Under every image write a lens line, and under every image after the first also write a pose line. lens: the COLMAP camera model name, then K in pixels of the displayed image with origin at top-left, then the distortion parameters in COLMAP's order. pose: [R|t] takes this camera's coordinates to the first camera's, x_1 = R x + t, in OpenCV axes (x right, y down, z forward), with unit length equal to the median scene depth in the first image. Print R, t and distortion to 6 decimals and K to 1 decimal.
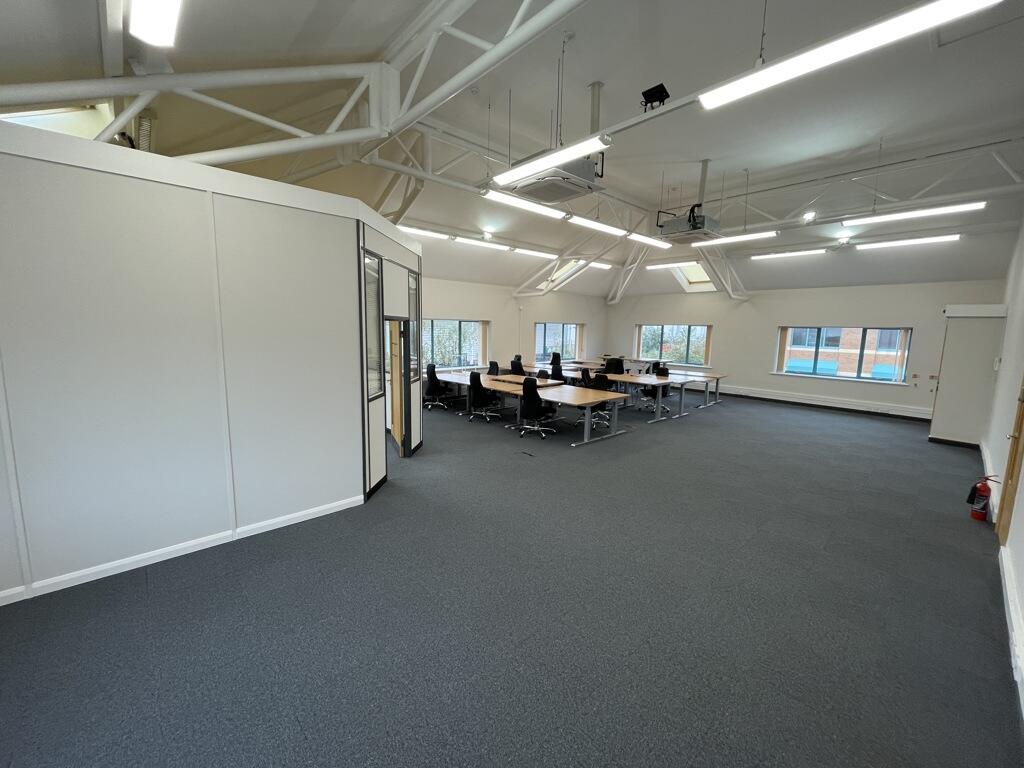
lens RADIAL K [[413.9, 0, 512.7], [0, 413.9, 388.0], [0, 0, 1]] dist [0.006316, 0.000448]
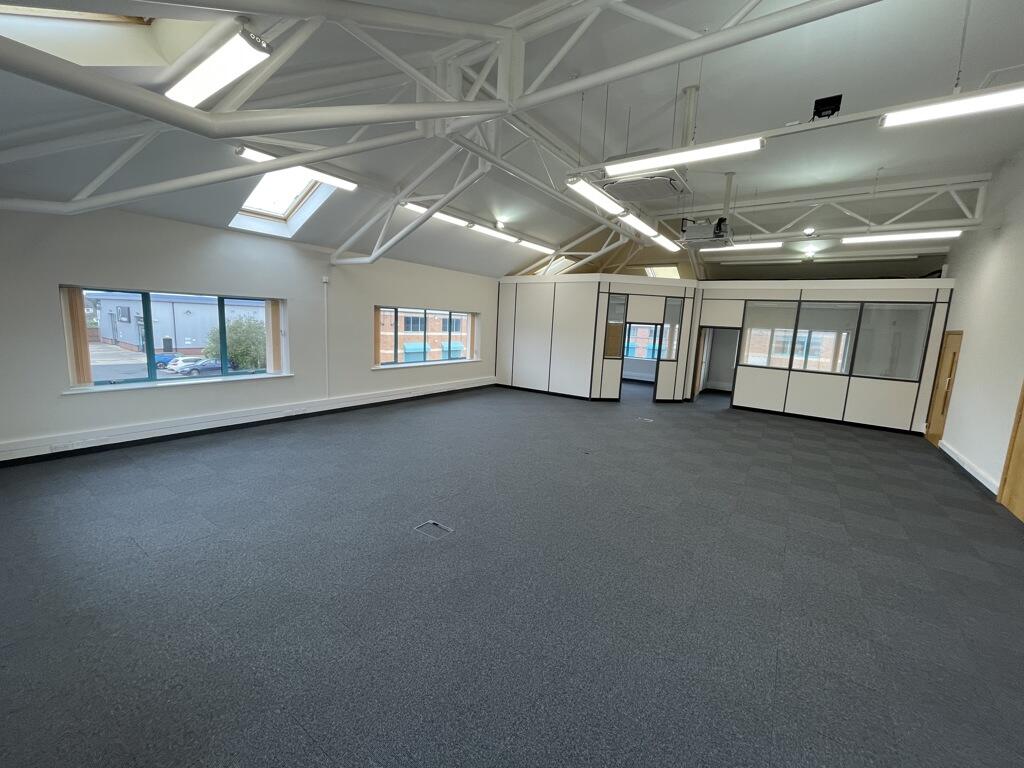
lens RADIAL K [[413.9, 0, 508.9], [0, 413.9, 380.2], [0, 0, 1]] dist [0.006316, 0.000448]
pose [[0.979369, 0.004098, 0.202037, -0.247813], [-0.003501, 0.999988, -0.003309, -0.001826], [-0.202048, 0.002534, 0.979372, 0.047844]]
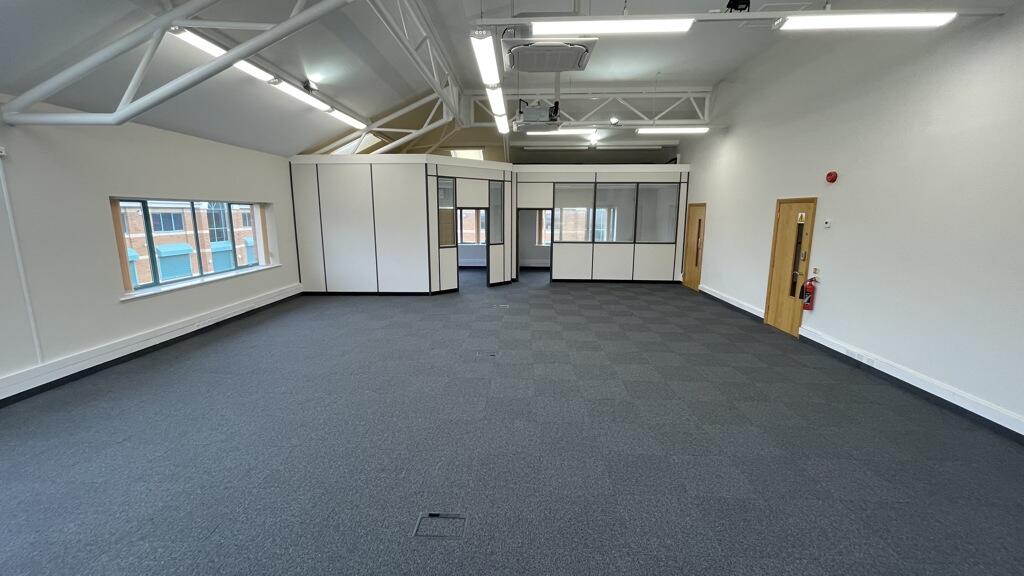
lens RADIAL K [[415.4, 0, 507.2], [0, 415.4, 286.6], [0, 0, 1]] dist [-0.001249, 0.002085]
pose [[0.711637, -0.138352, 0.688790, -0.388026], [0.116473, 0.990084, 0.078534, -0.033549], [-0.692825, 0.024338, 0.720695, 0.244681]]
